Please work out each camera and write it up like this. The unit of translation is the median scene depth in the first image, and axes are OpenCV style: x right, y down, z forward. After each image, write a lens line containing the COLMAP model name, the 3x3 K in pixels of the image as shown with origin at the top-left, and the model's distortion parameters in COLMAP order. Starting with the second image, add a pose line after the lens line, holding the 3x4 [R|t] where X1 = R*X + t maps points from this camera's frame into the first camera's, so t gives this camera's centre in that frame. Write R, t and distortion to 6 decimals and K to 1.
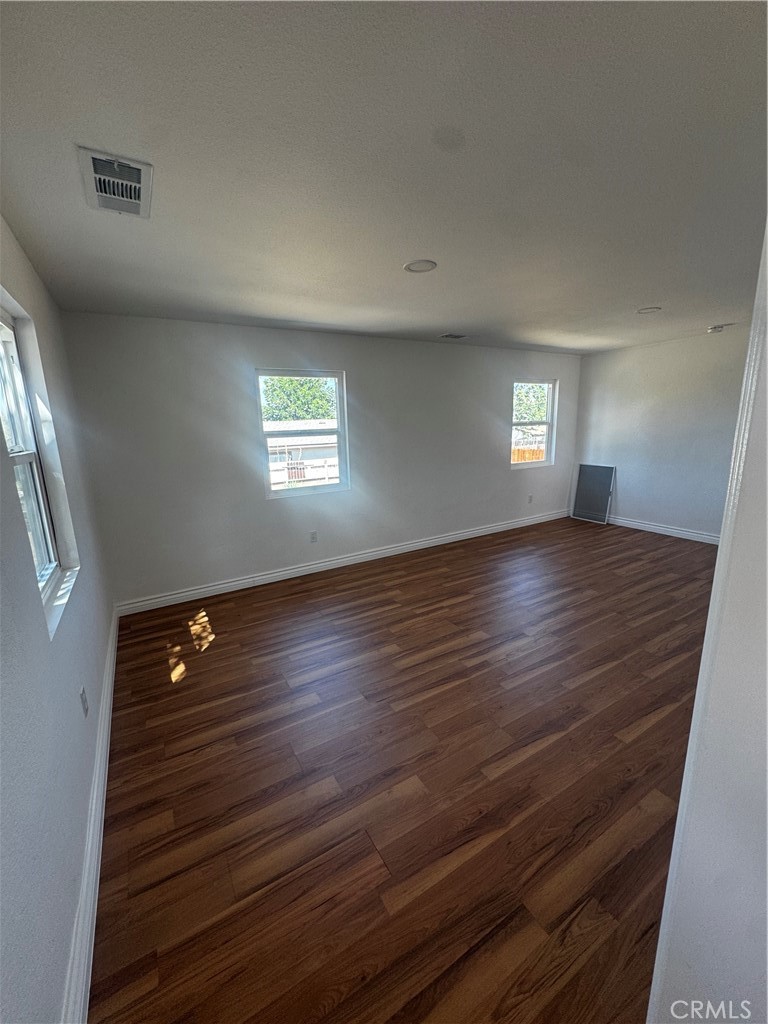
lens RADIAL K [[409.0, 0, 383.8], [0, 409.0, 510.3], [0, 0, 1]] dist [-0.010283, 0.000615]
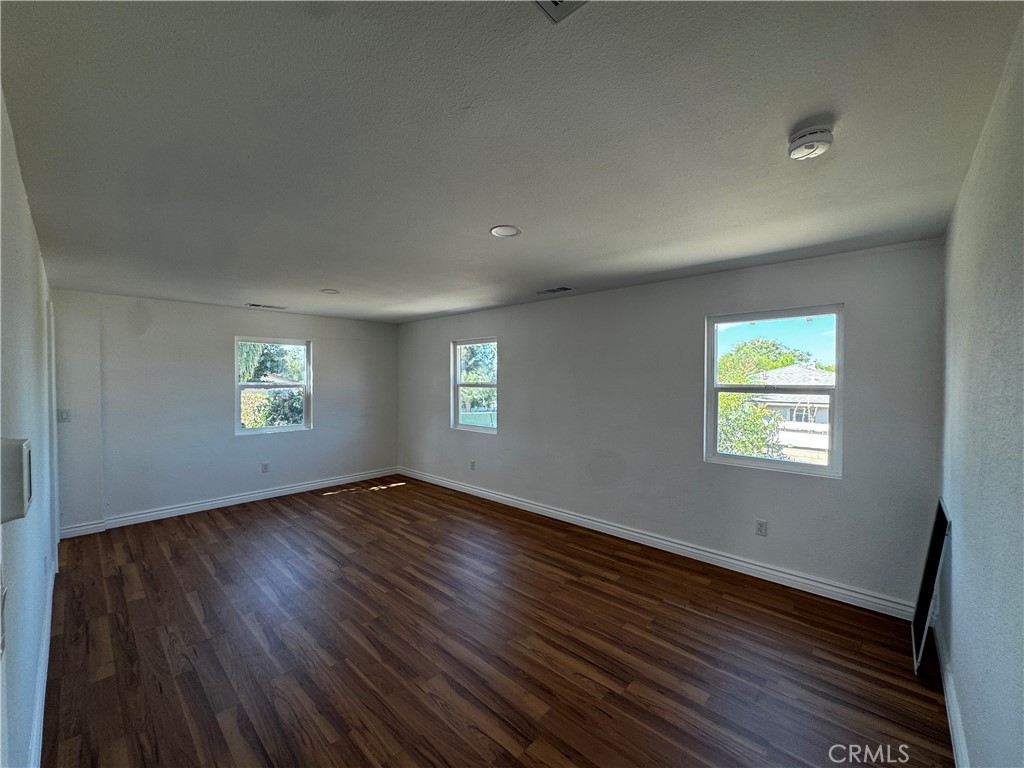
lens RADIAL K [[409.0, 0, 514.4], [0, 409.0, 386.8], [0, 0, 1]] dist [-0.010283, 0.000615]
pose [[0.289570, 0.053877, -0.955639, 1.159985], [-0.211861, 0.977258, -0.009100, -0.205932], [0.933415, 0.205097, 0.294399, 0.763433]]
